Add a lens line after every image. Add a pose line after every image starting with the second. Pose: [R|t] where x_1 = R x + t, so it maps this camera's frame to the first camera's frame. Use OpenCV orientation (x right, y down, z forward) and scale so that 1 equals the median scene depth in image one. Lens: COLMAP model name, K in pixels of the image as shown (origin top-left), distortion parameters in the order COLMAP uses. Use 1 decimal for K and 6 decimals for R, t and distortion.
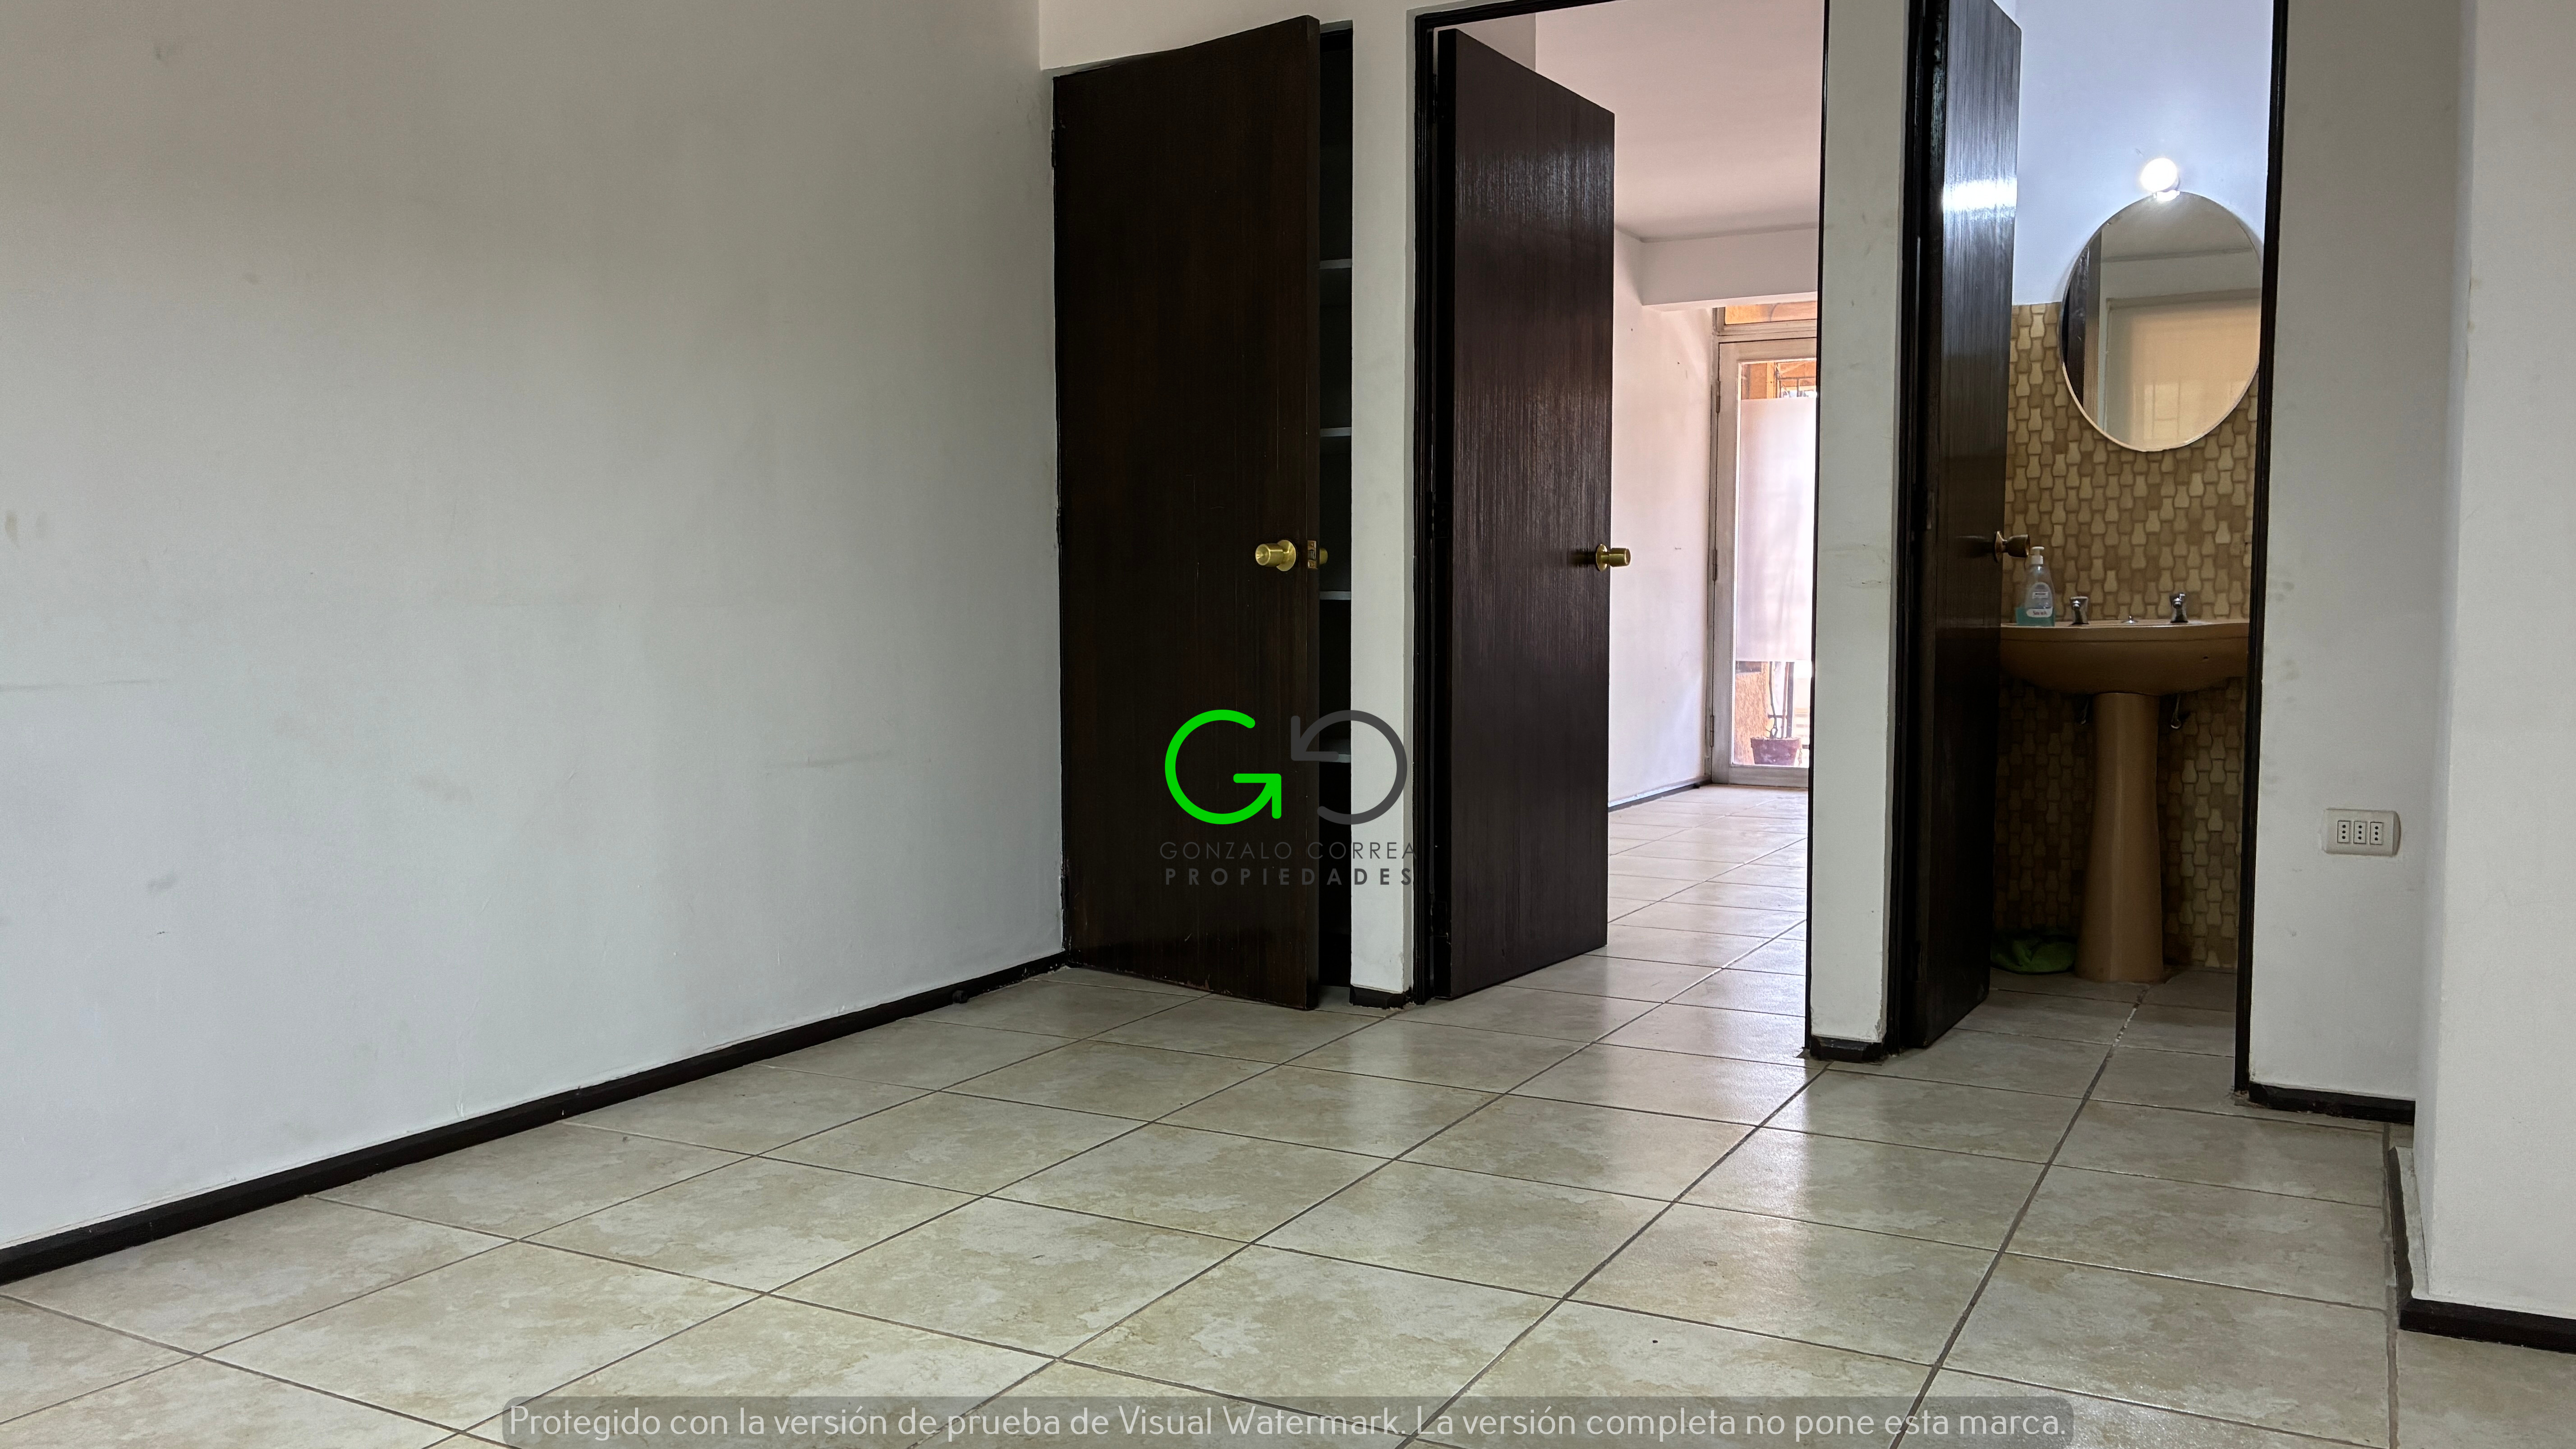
lens RADIAL K [[1954.6, 0, 1289.9], [0, 1954.6, 484.9], [0, 0, 1]] dist [0.017011, 0.007220]
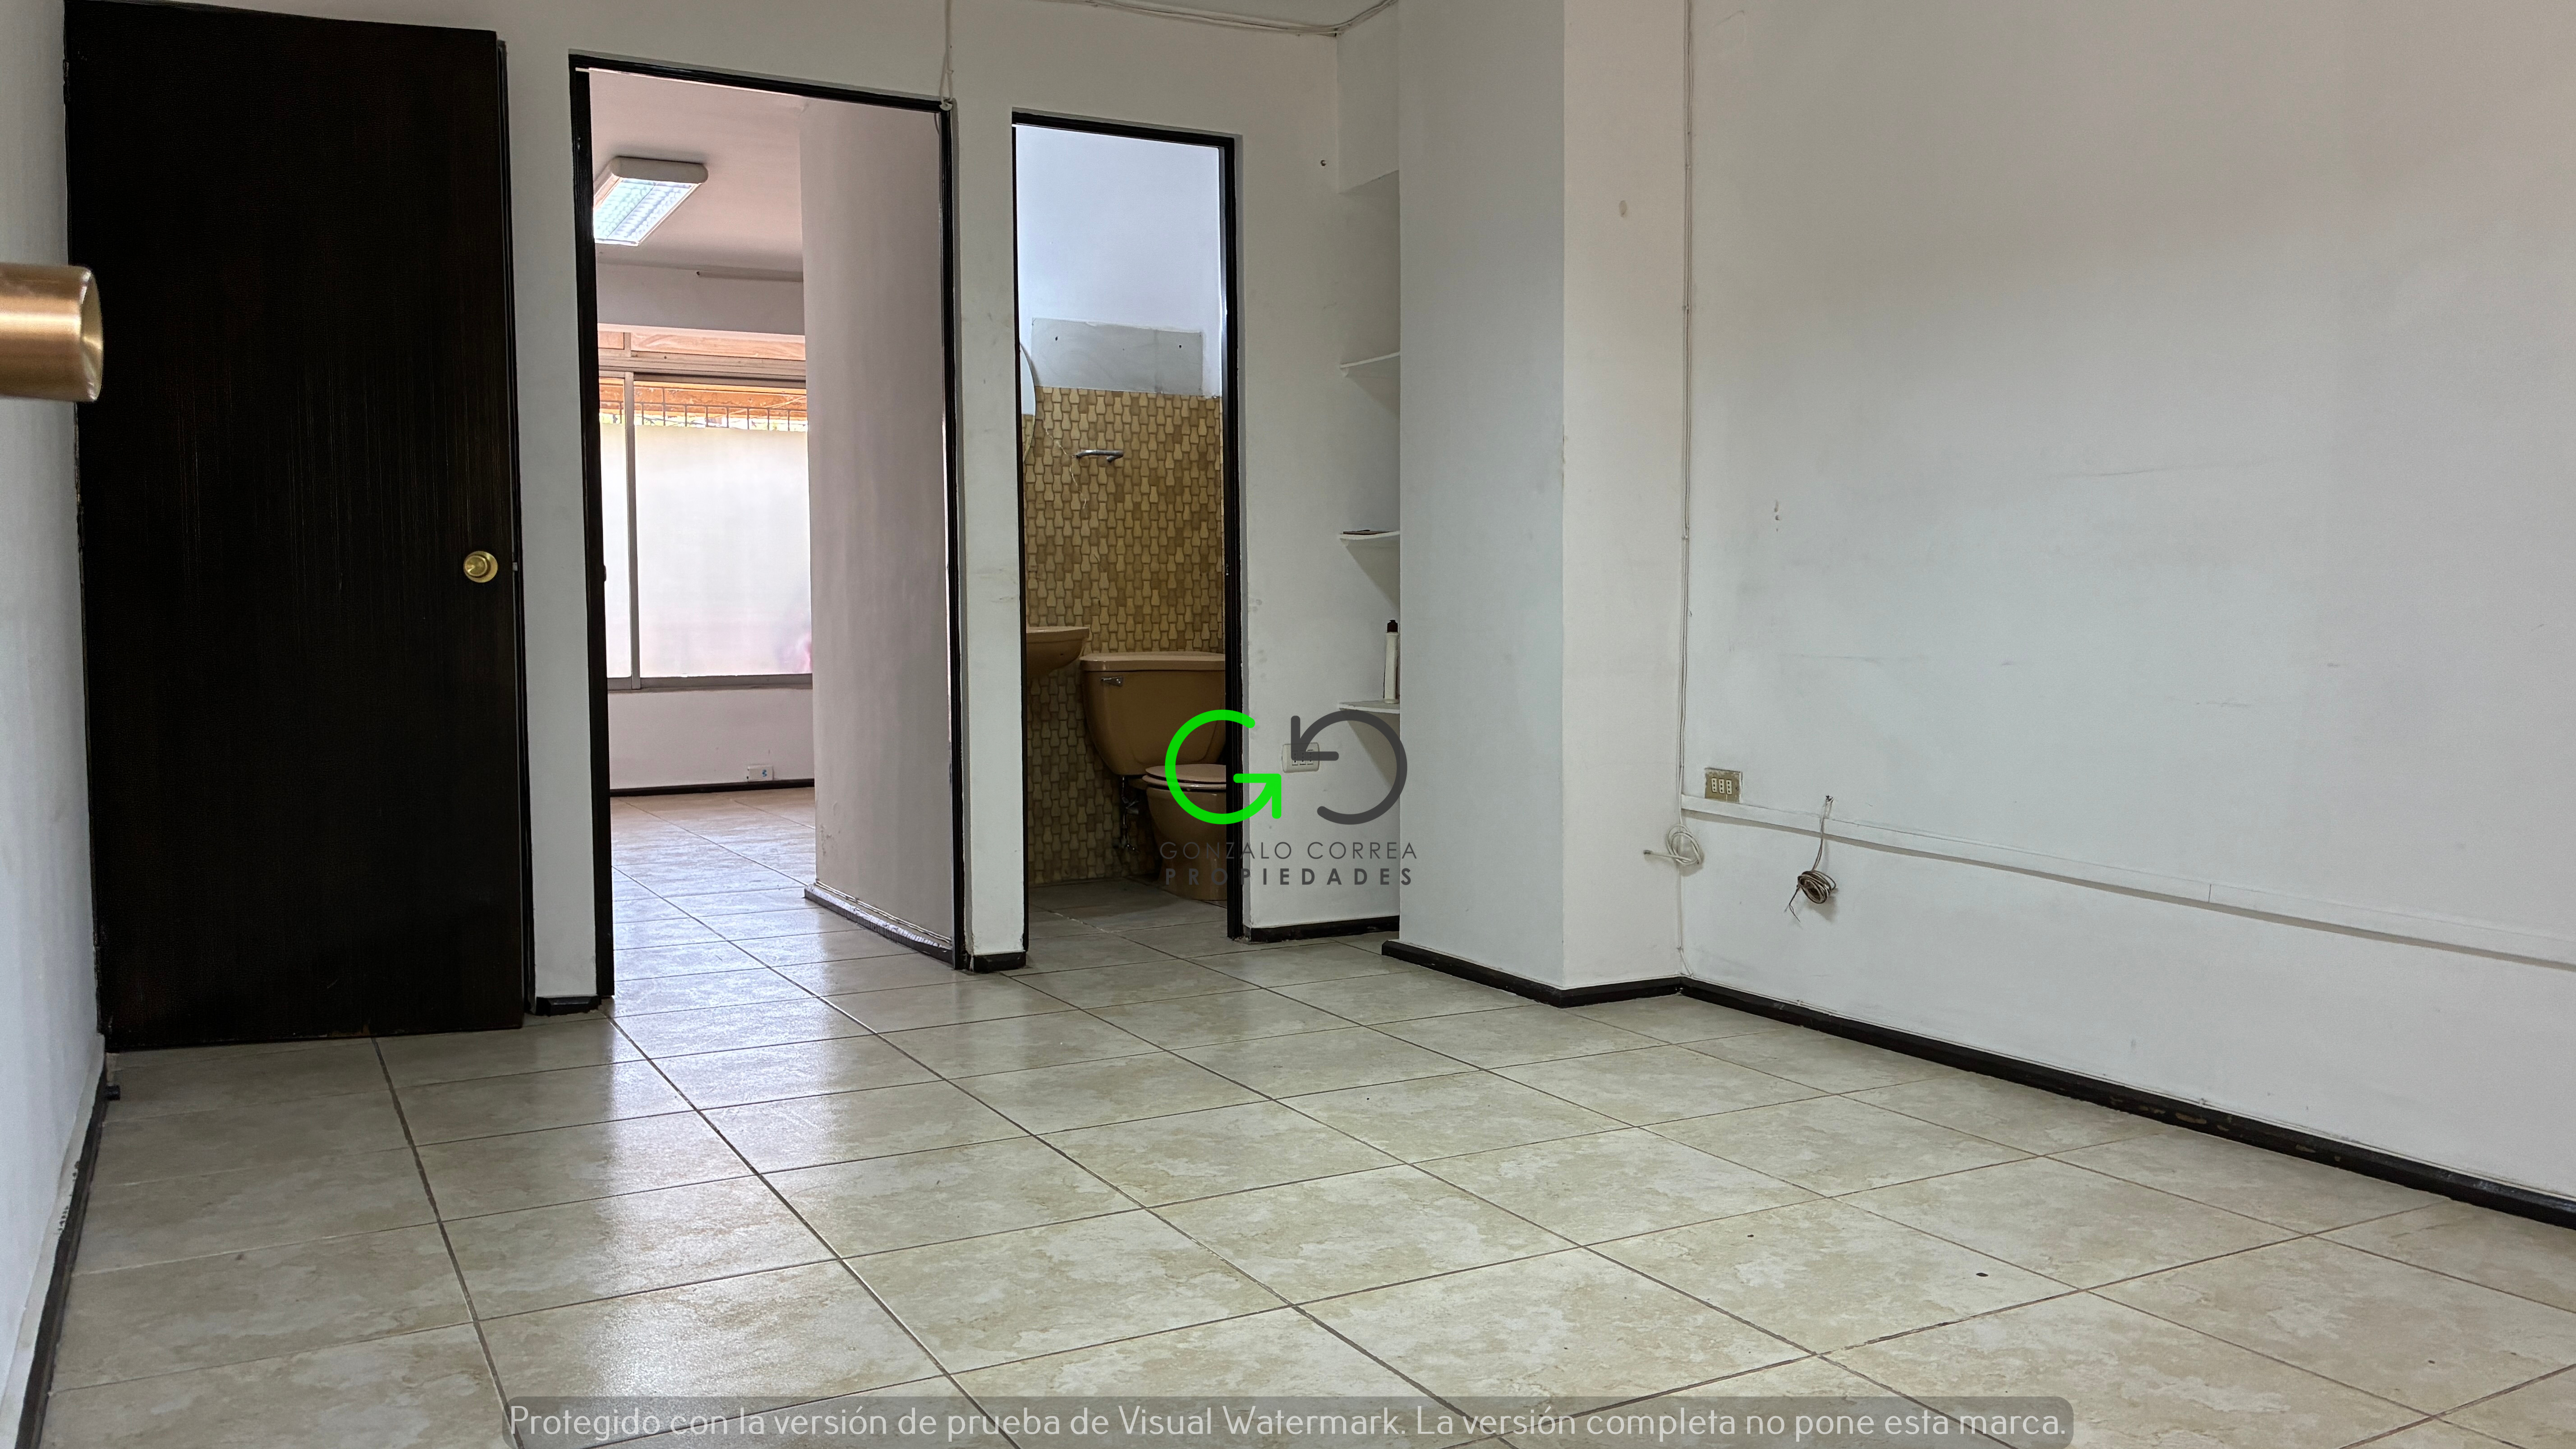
lens RADIAL K [[1954.6, 0, 1284.3], [0, 1954.6, 730.0], [0, 0, 1]] dist [0.017011, 0.007220]
pose [[0.540566, -0.051432, 0.839728, -0.886755], [-0.041402, 0.995294, 0.087613, 0.022408], [-0.840282, -0.082127, 0.535893, 0.224502]]
